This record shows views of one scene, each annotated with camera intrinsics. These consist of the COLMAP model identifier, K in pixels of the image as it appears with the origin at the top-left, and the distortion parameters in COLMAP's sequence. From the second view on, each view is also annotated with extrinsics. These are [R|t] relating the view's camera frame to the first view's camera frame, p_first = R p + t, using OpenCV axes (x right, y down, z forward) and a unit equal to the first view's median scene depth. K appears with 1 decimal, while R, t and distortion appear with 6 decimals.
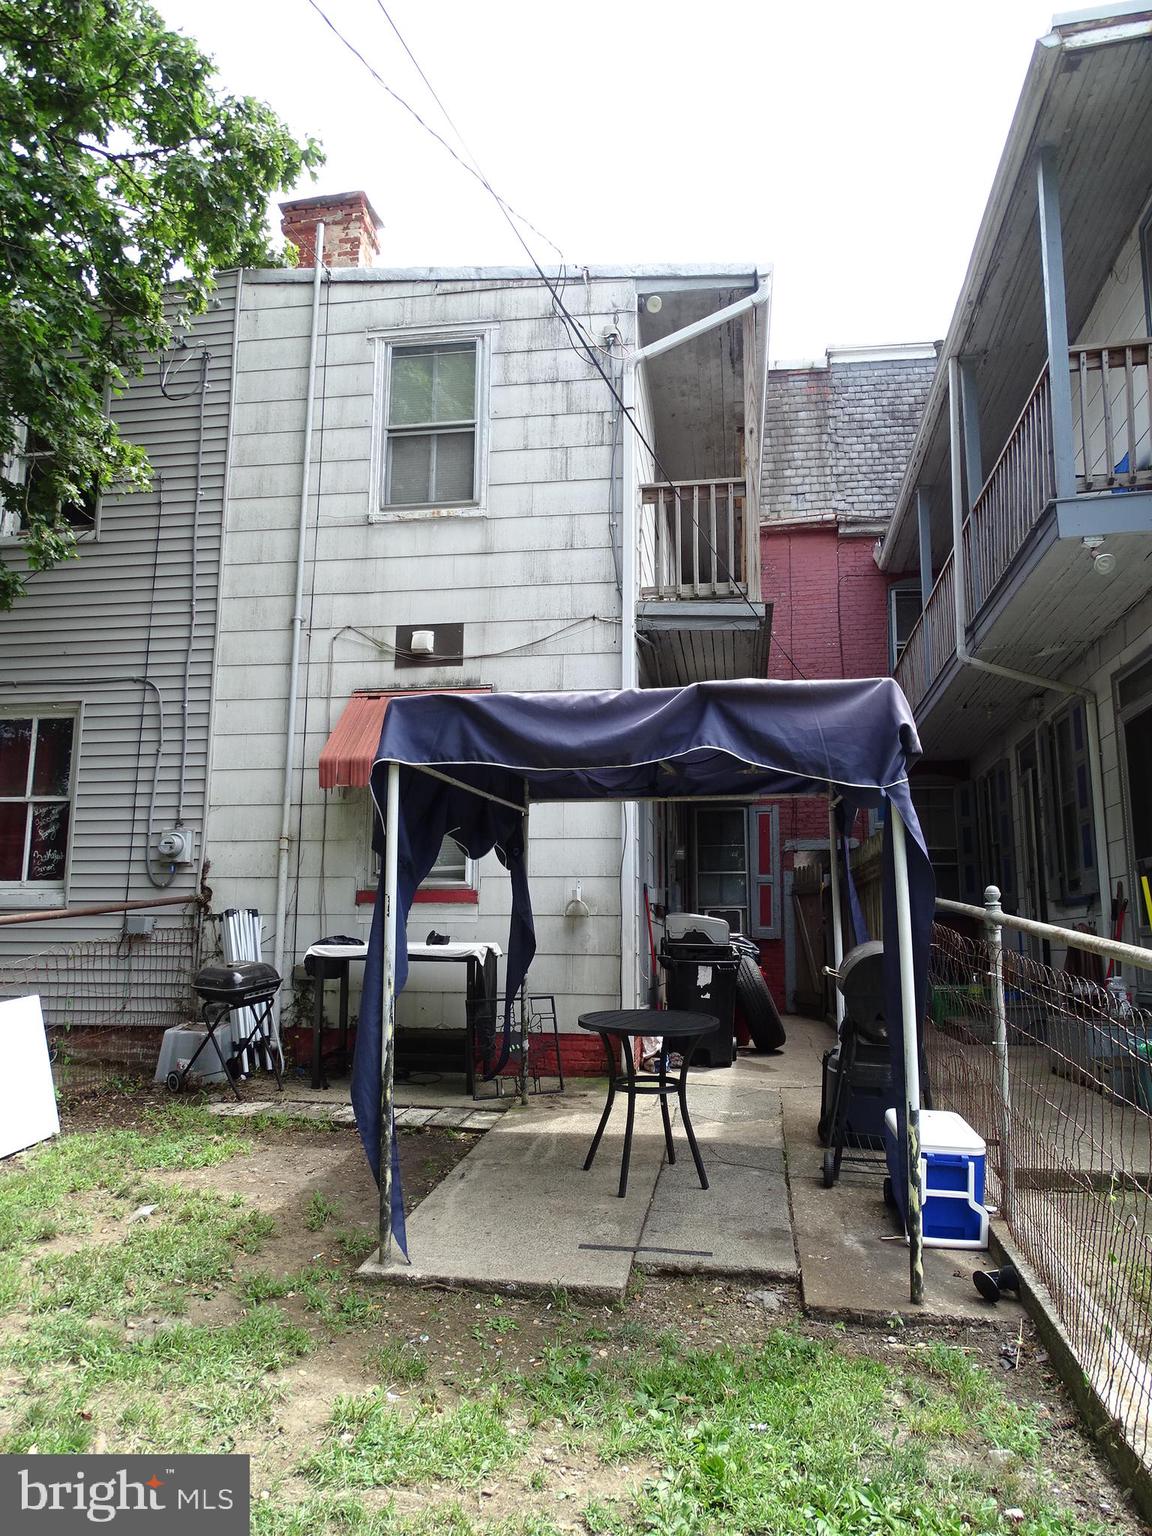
lens RADIAL K [[1082.4, 0, 572.7], [0, 1082.4, 769.9], [0, 0, 1]] dist [-0.012588, 0.005052]
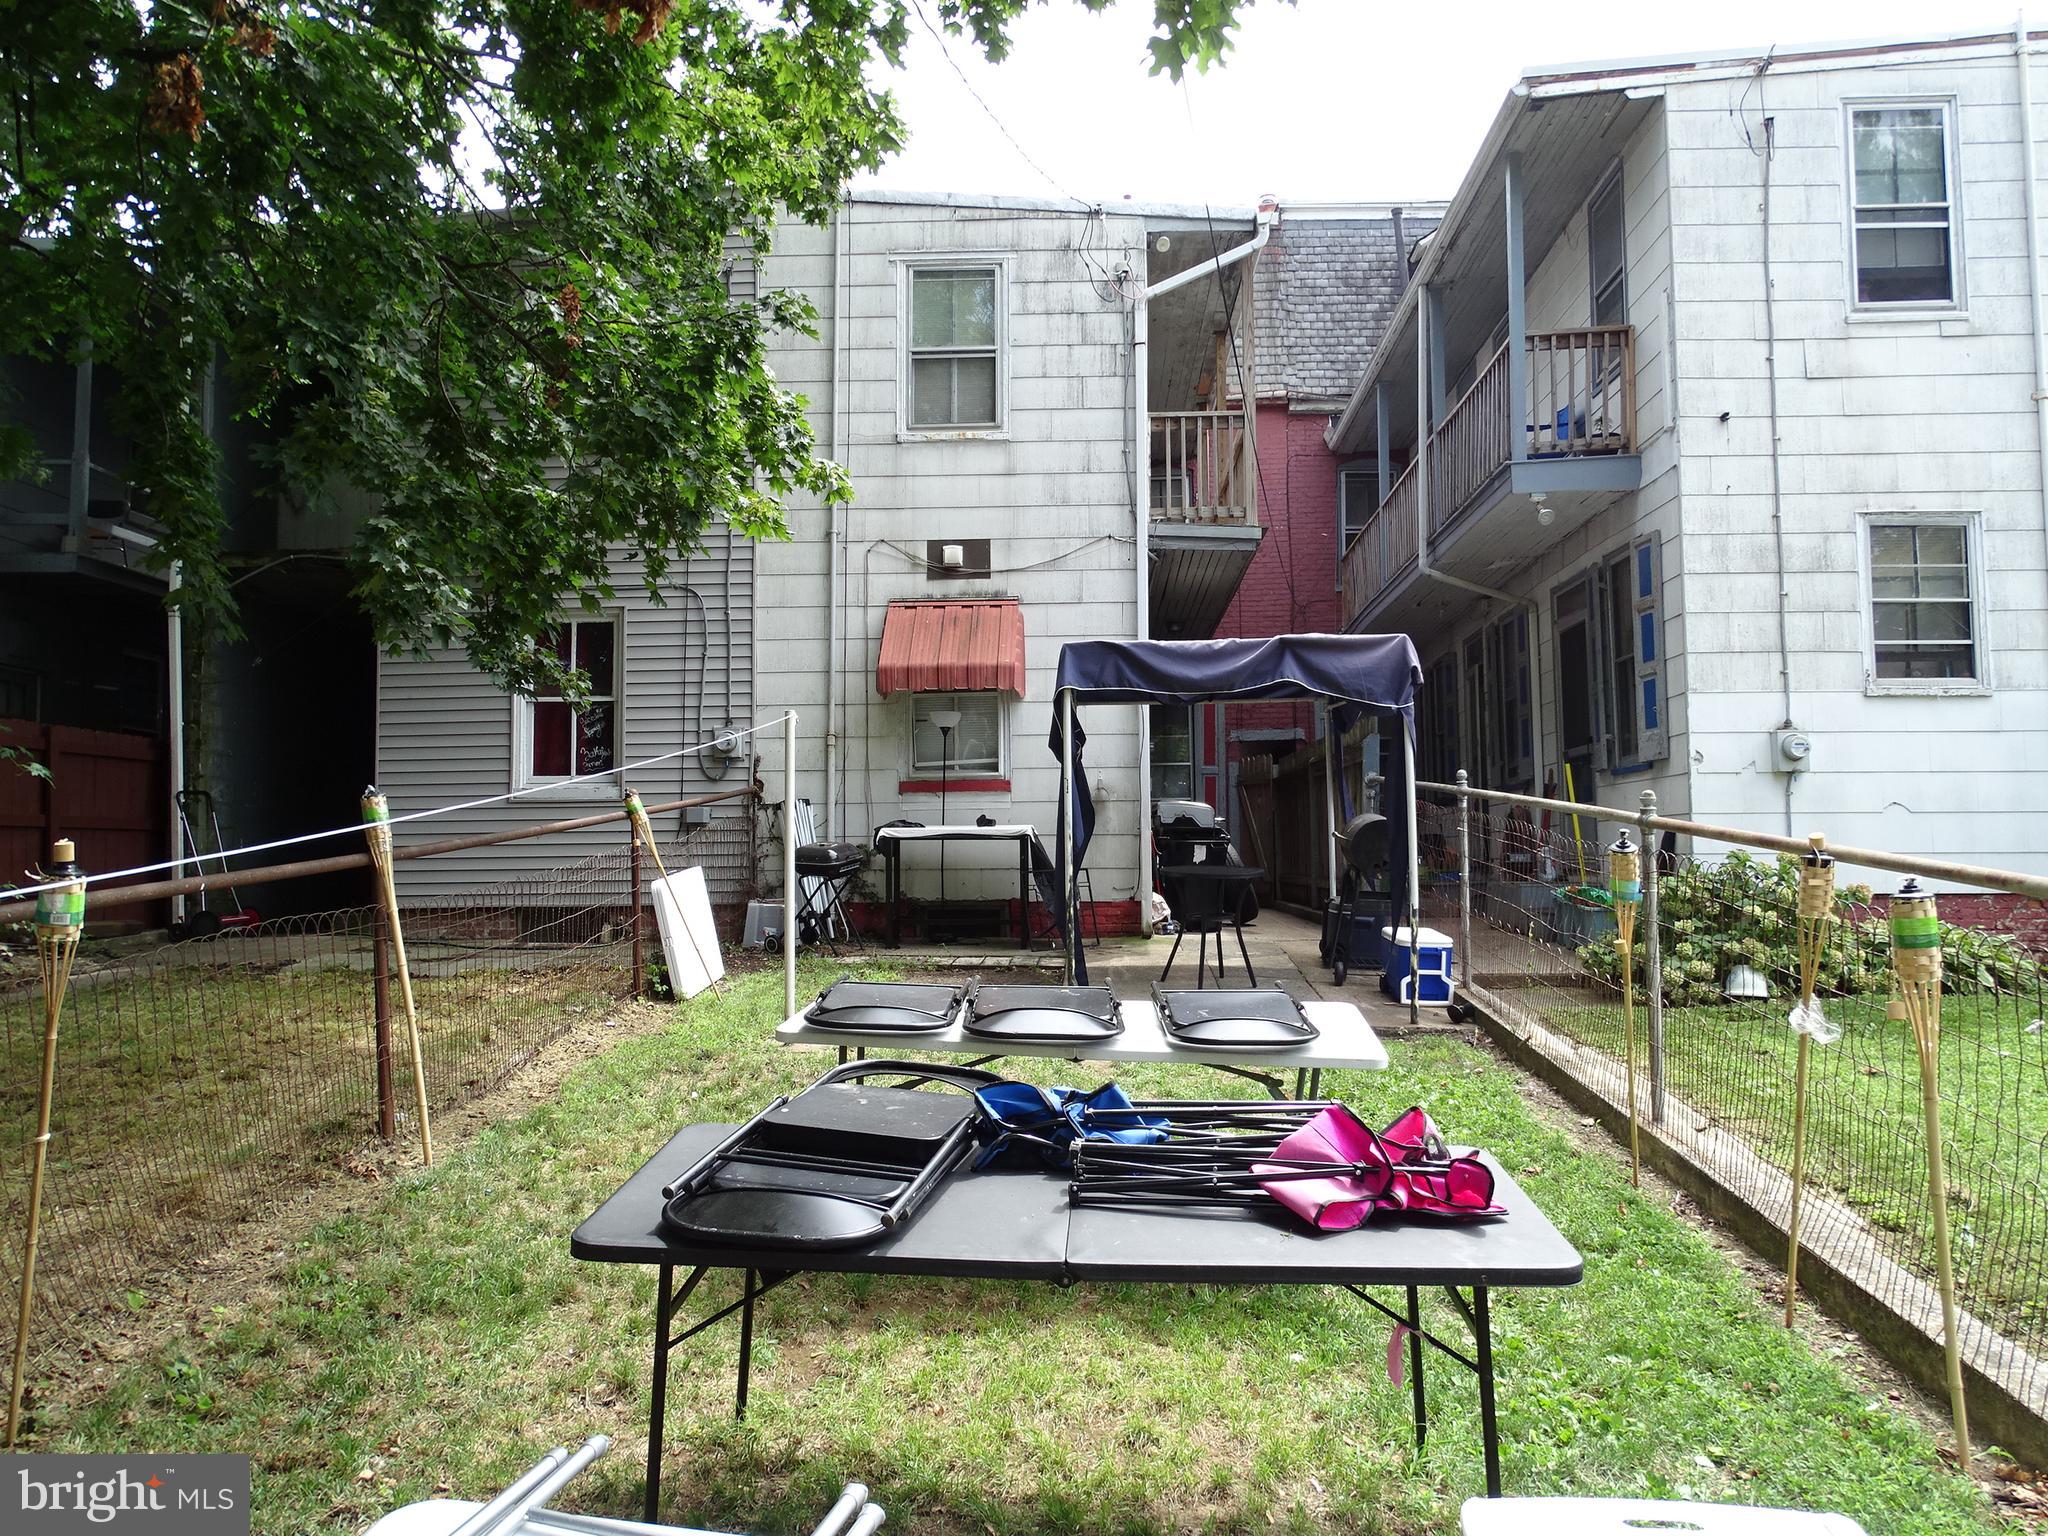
lens RADIAL K [[1443.1, 0, 1028.0], [0, 1443.1, 768.8], [0, 0, 1]] dist [-0.012588, 0.005052]
pose [[0.993928, -0.007229, 0.109794, -0.222745], [-0.003362, 0.995378, 0.095977, -0.043565], [-0.109980, -0.095763, 0.989310, -0.471620]]
